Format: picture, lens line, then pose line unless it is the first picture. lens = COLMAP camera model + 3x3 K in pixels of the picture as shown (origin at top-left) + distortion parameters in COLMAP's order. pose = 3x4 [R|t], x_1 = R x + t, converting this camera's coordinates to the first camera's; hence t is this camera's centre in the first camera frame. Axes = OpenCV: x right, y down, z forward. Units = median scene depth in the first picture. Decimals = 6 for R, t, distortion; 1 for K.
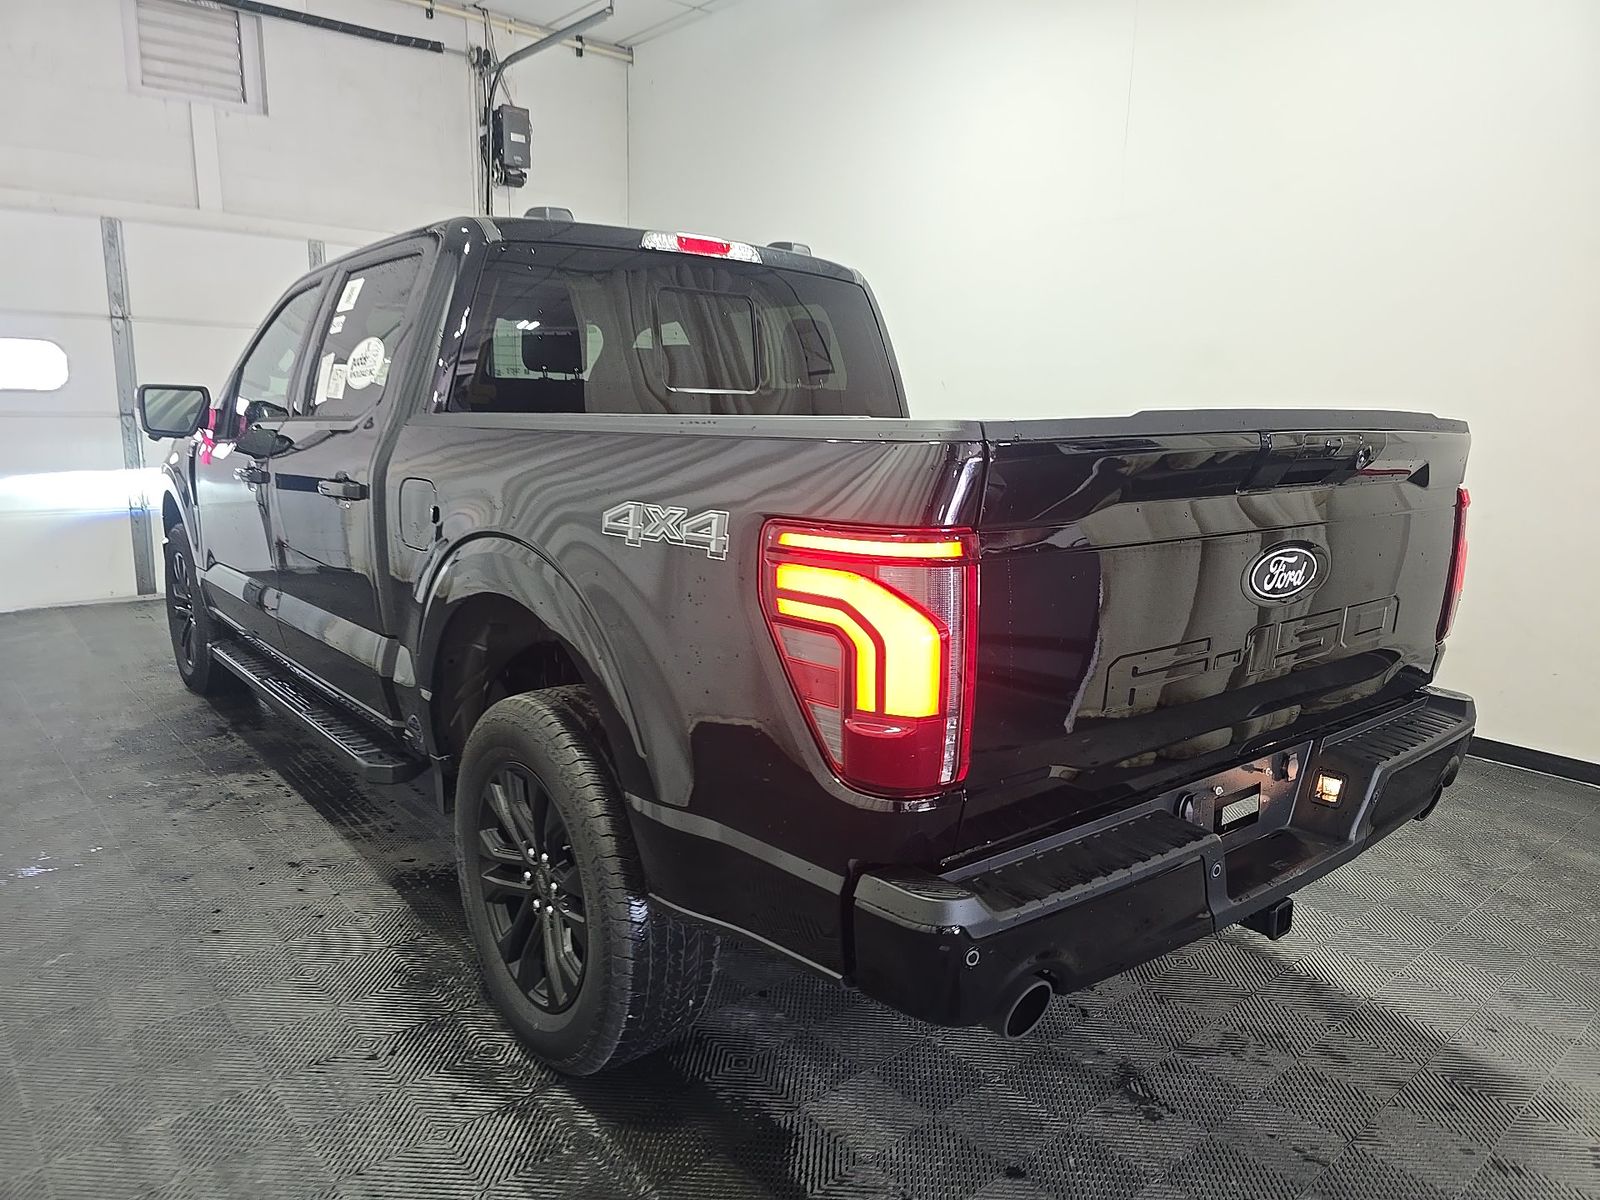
lens RADIAL K [[1070.0, 0, 800.0], [0, 1070.0, 600.0], [0, 0, 1]] dist [0.001977, 0.000301]
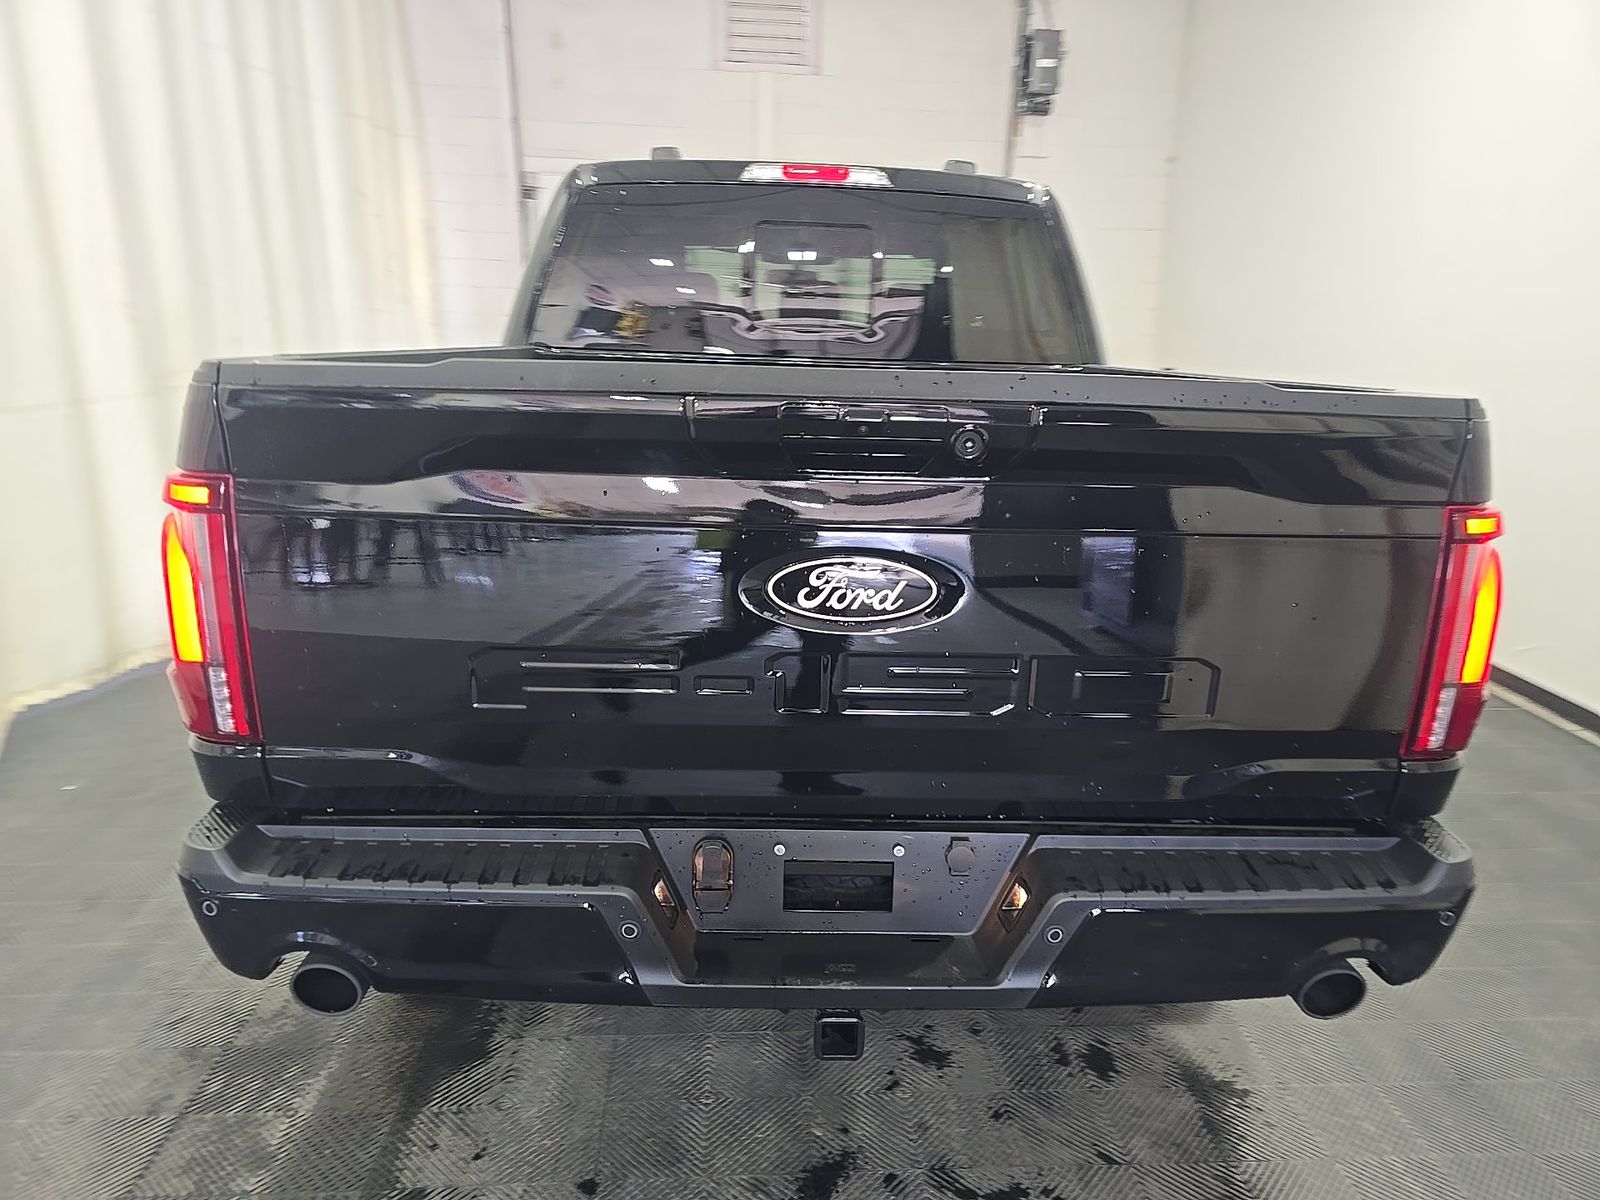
lens RADIAL K [[1070.0, 0, 800.0], [0, 1070.0, 600.0], [0, 0, 1]] dist [0.001977, 0.000301]
pose [[0.793111, 0.158101, -0.588200, 0.490621], [-0.125516, 0.987420, 0.096165, -0.048059], [0.596004, -0.002441, 0.802978, 0.228426]]
